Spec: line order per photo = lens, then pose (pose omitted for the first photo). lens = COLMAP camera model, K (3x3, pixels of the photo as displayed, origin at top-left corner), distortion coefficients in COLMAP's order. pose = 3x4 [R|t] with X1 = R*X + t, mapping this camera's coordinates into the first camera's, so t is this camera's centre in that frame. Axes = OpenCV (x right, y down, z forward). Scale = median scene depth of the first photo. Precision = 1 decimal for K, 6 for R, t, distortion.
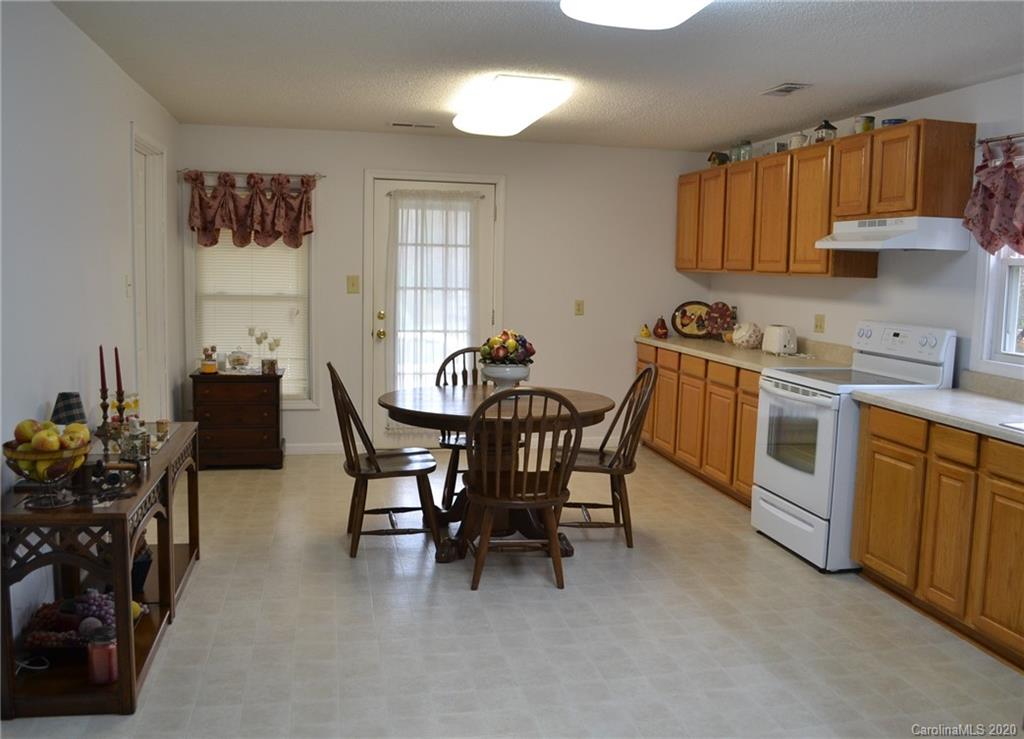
lens RADIAL K [[901.0, 0, 511.2], [0, 901.0, 371.3], [0, 0, 1]] dist [-0.069725, -0.009341]
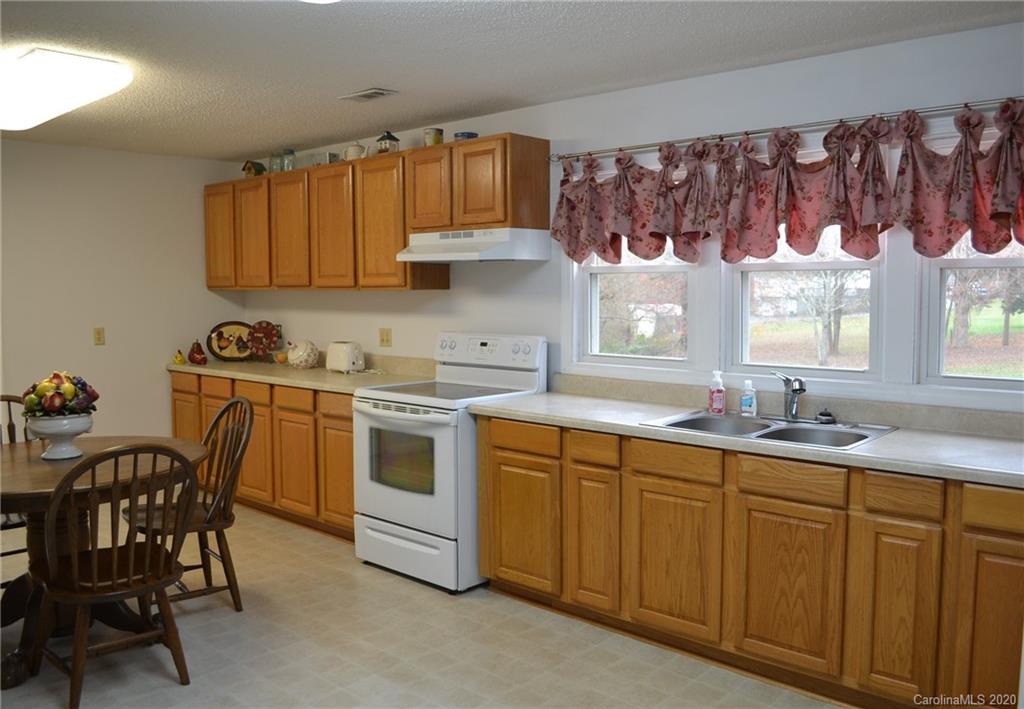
lens RADIAL K [[871.6, 0, 511.7], [0, 871.6, 351.9], [0, 0, 1]] dist [-0.079215, 0.005025]
pose [[0.813872, -0.071339, 0.576648, -0.117487], [0.091146, 0.995823, -0.005446, -0.024344], [-0.573851, 0.056992, 0.816974, 0.170909]]
